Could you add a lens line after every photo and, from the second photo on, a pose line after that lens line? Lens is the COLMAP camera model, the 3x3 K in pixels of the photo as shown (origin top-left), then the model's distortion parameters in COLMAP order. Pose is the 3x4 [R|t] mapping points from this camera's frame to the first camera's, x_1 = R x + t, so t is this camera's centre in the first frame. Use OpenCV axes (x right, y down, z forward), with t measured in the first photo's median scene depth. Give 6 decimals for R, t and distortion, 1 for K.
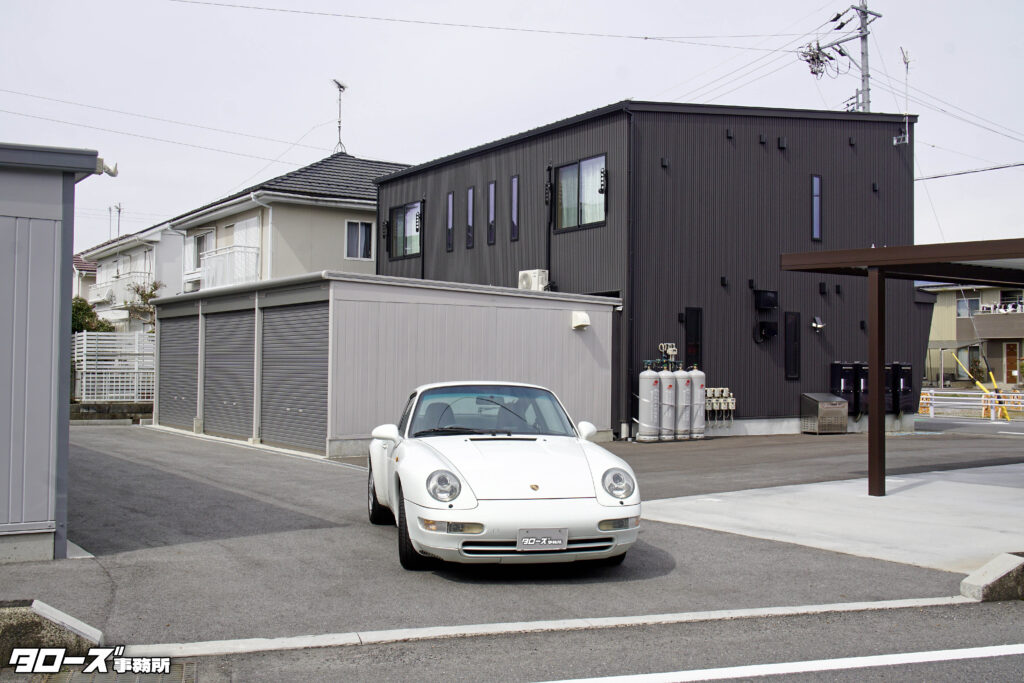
lens RADIAL K [[1079.8, 0, 512.0], [0, 1079.8, 341.5], [0, 0, 1]] dist [-0.001393, -0.004728]
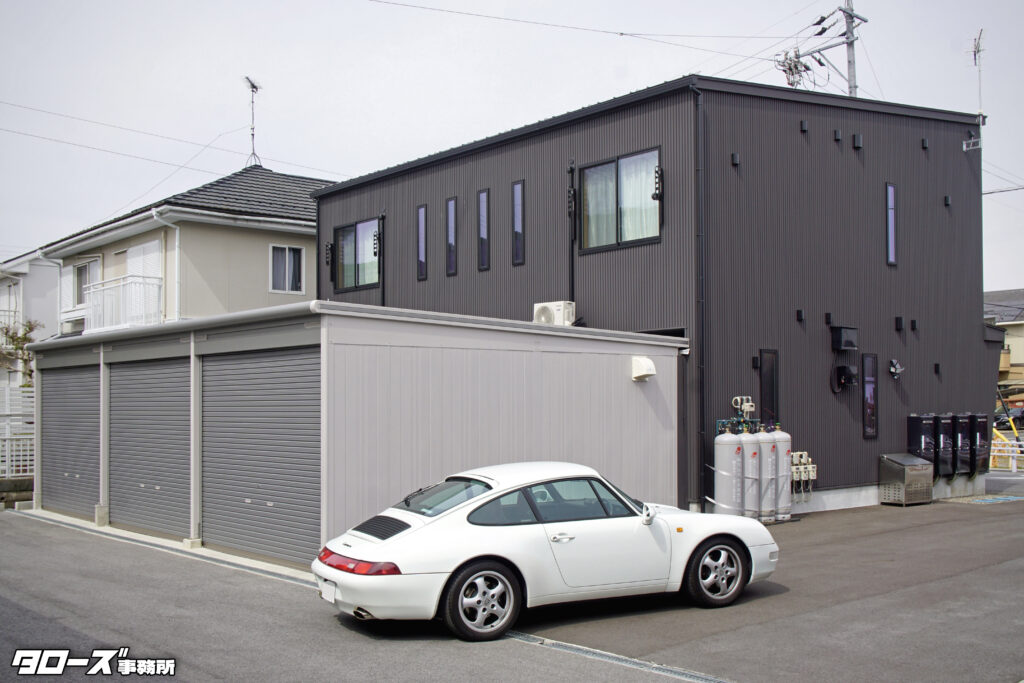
lens RADIAL K [[1074.2, 0, 511.6], [0, 1074.2, 391.6], [0, 0, 1]] dist [-0.004556, -0.005576]
pose [[0.993002, -0.012786, 0.117399, -0.095443], [0.011596, 0.999874, 0.010807, -0.010696], [-0.117523, -0.009370, 0.993026, 0.234831]]
